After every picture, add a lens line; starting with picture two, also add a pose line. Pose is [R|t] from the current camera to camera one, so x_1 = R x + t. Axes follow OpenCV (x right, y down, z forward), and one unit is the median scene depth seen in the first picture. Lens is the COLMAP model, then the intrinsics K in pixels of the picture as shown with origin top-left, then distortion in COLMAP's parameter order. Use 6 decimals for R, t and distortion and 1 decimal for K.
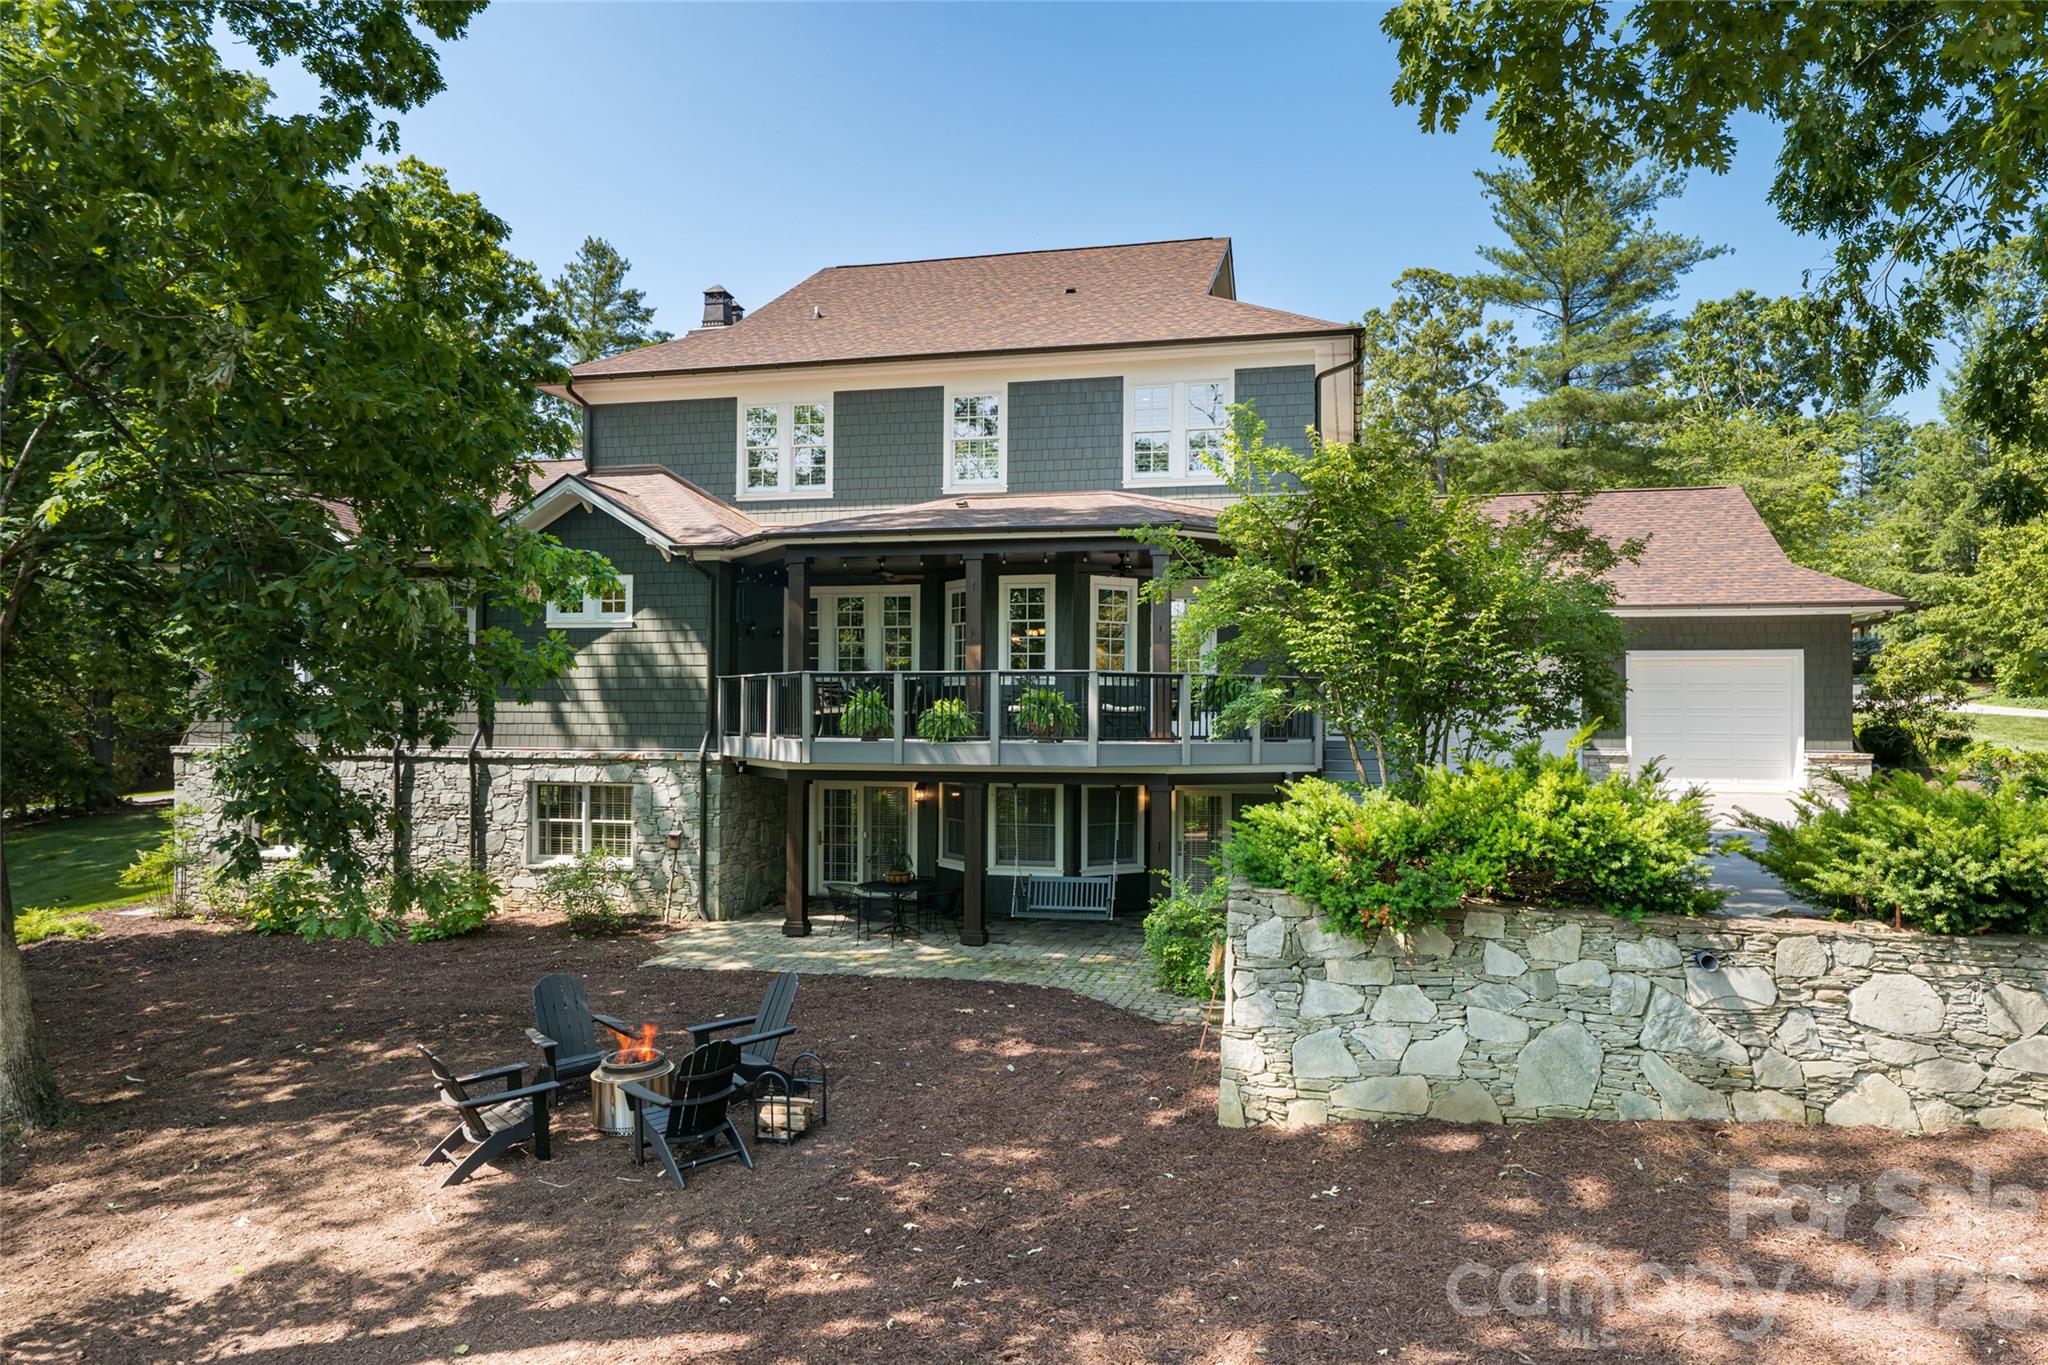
lens RADIAL K [[1198.1, 0, 1029.1], [0, 1198.1, 689.0], [0, 0, 1]] dist [0.000644, -0.000125]
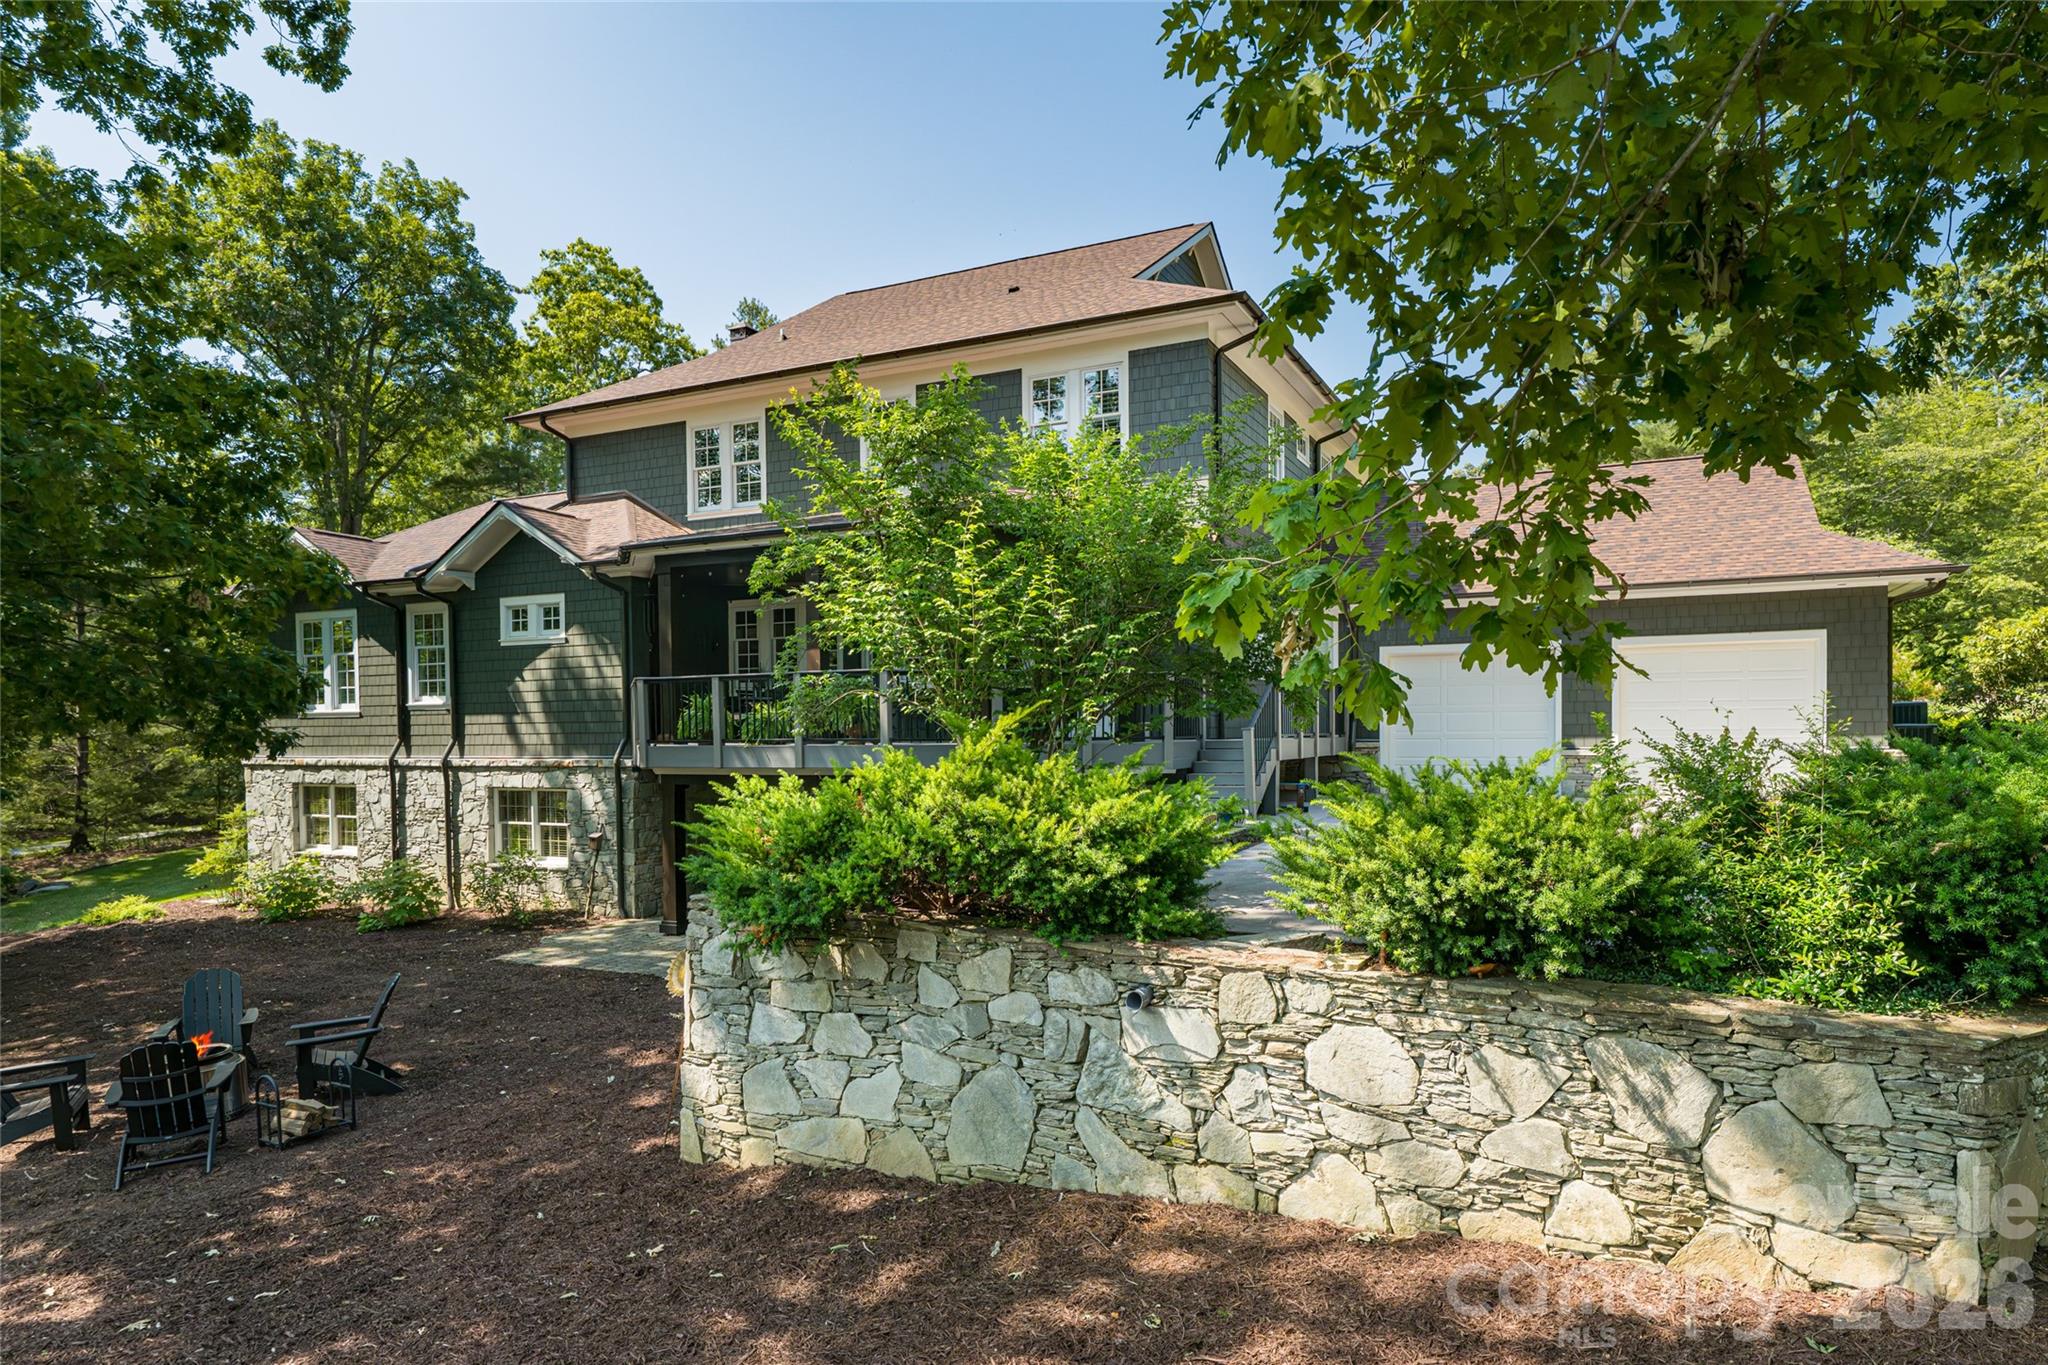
lens RADIAL K [[1113.8, 0, 1005.2], [0, 1113.8, 744.5], [0, 0, 1]] dist [-0.000913, 0.001775]
pose [[0.978811, -0.011051, -0.204468, 0.589198], [0.018209, 0.999284, 0.033158, 0.030704], [0.203955, -0.036178, 0.978312, 0.250260]]
